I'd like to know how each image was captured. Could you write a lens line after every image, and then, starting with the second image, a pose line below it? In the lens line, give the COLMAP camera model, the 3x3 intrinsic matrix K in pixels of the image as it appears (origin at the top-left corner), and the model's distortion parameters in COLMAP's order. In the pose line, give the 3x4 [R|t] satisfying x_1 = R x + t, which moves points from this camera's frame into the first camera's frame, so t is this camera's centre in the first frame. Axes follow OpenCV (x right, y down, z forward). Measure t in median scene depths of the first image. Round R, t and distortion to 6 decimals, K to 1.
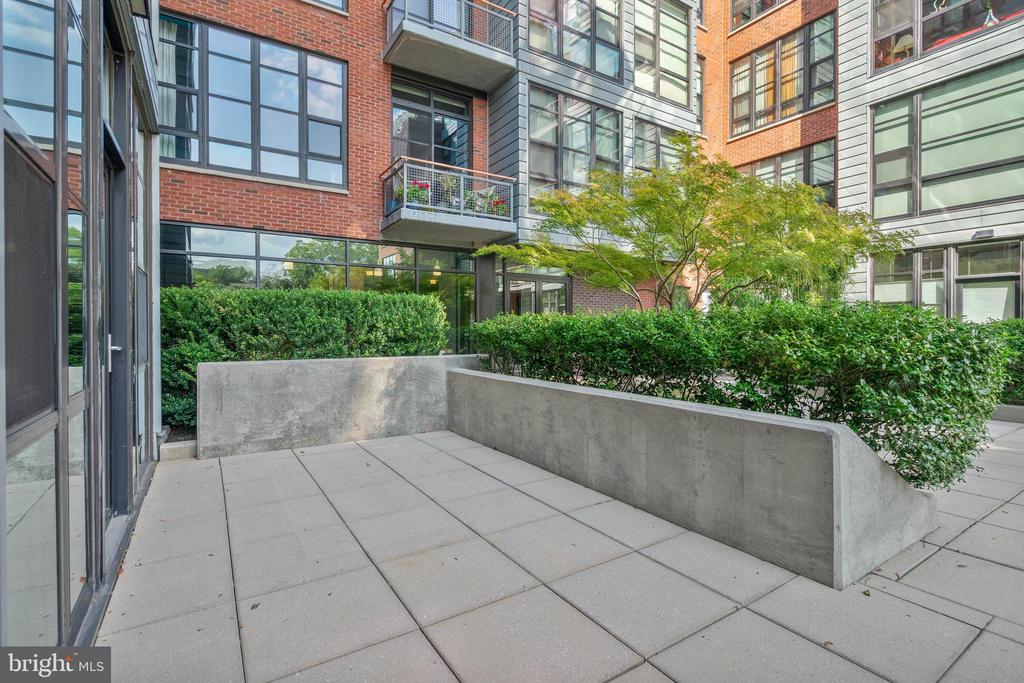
lens RADIAL K [[474.0, 0, 512.0], [0, 474.0, 341.5], [0, 0, 1]] dist [-0.002200, -0.000652]
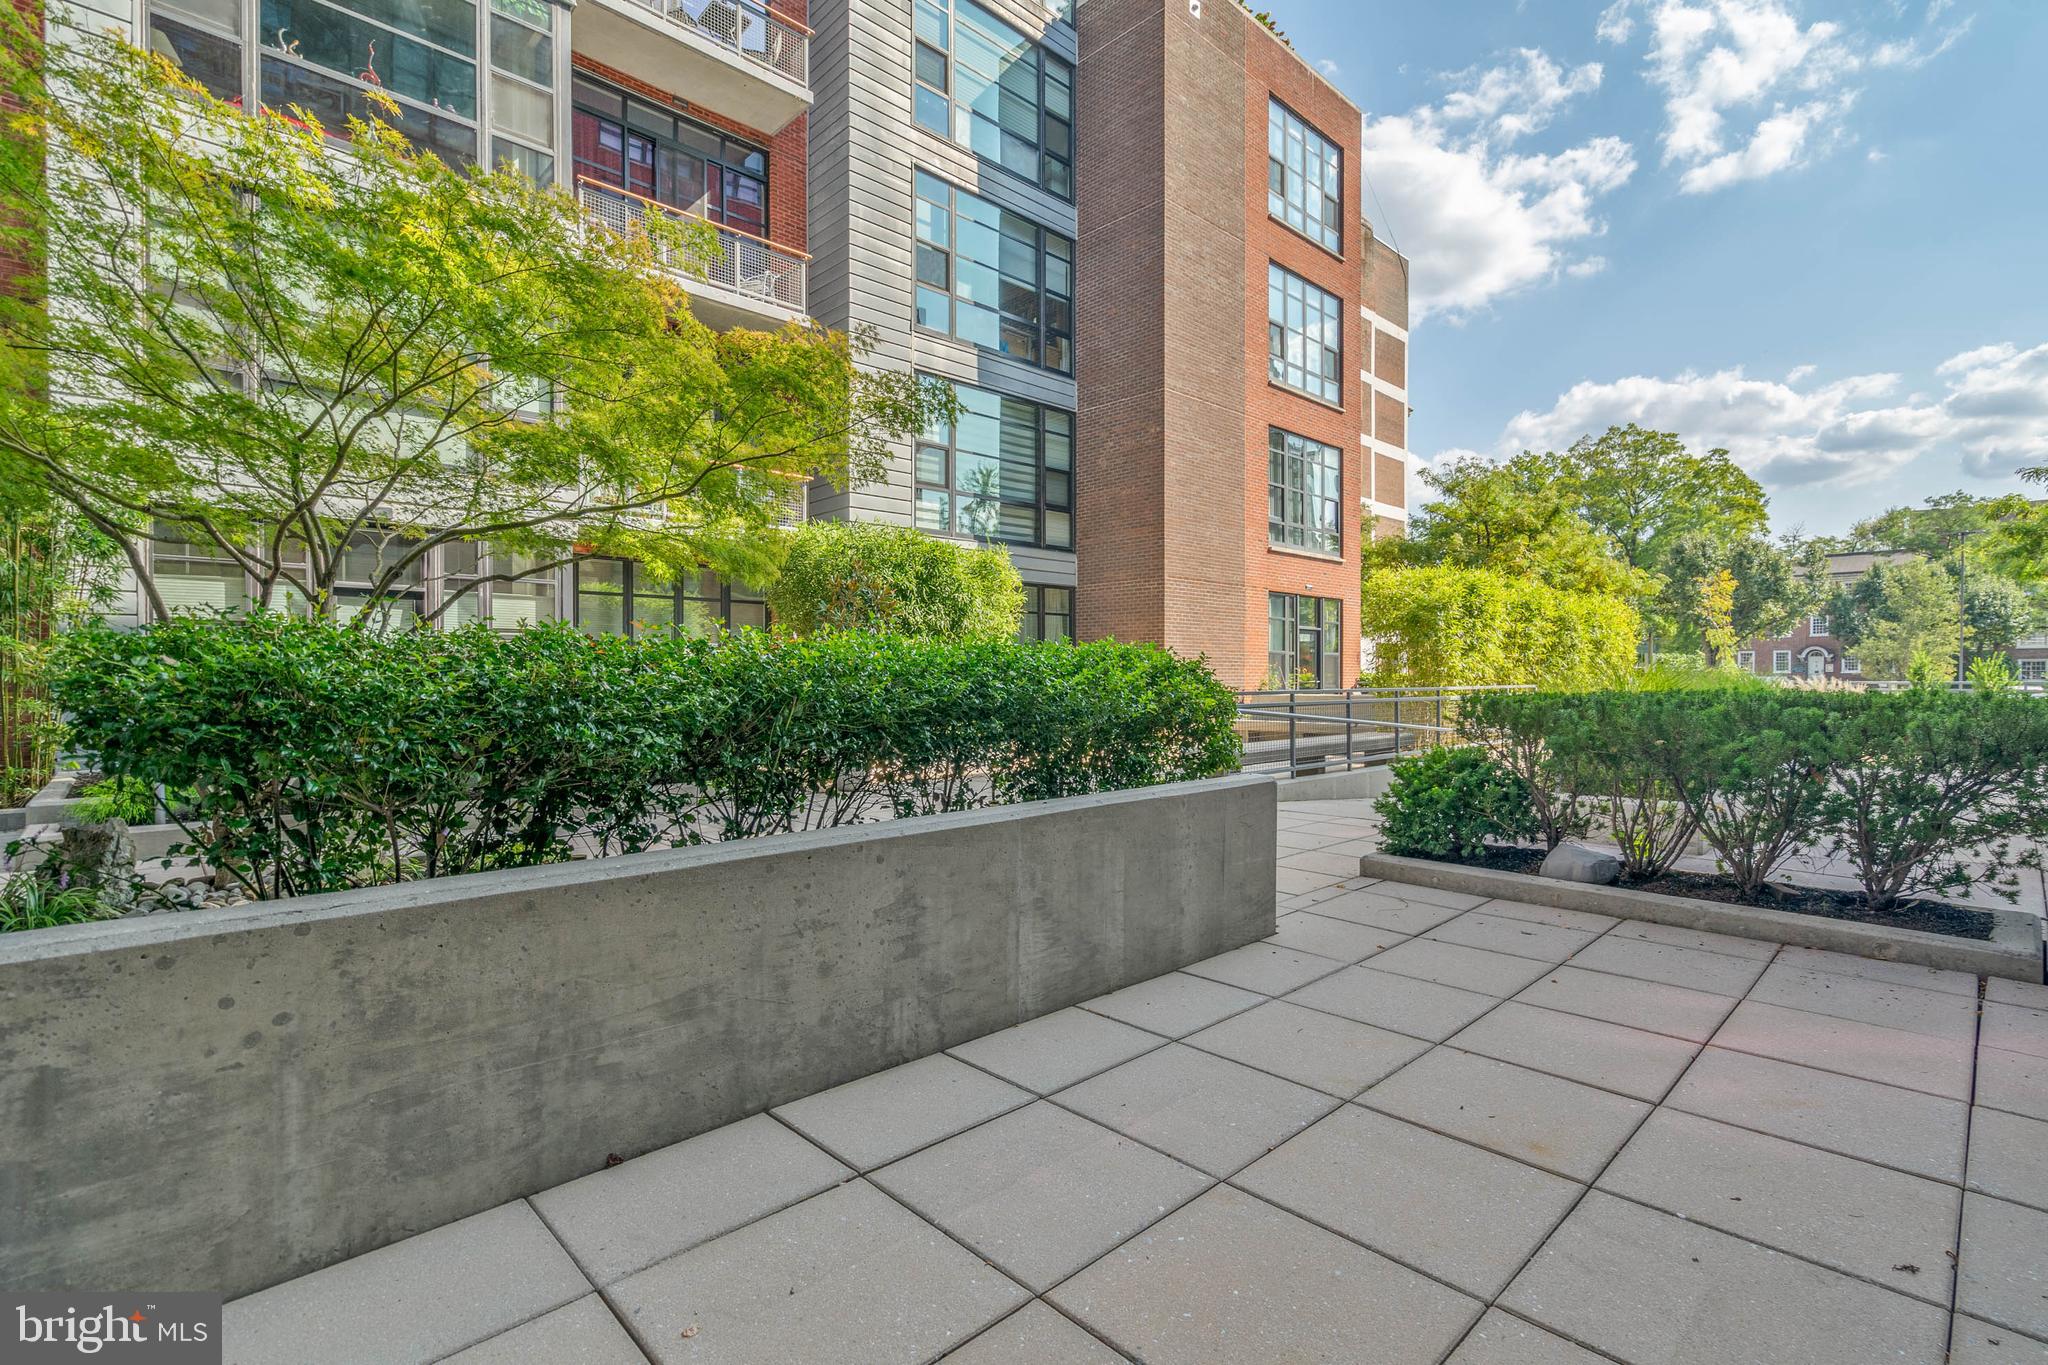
lens RADIAL K [[940.1, 0, 1057.9], [0, 940.1, 692.1], [0, 0, 1]] dist [-0.000372, -0.000876]
pose [[-0.206246, -0.010281, 0.978446, -0.569404], [0.025901, 0.999537, 0.015962, -0.018721], [-0.978157, 0.028635, -0.205884, 0.893288]]
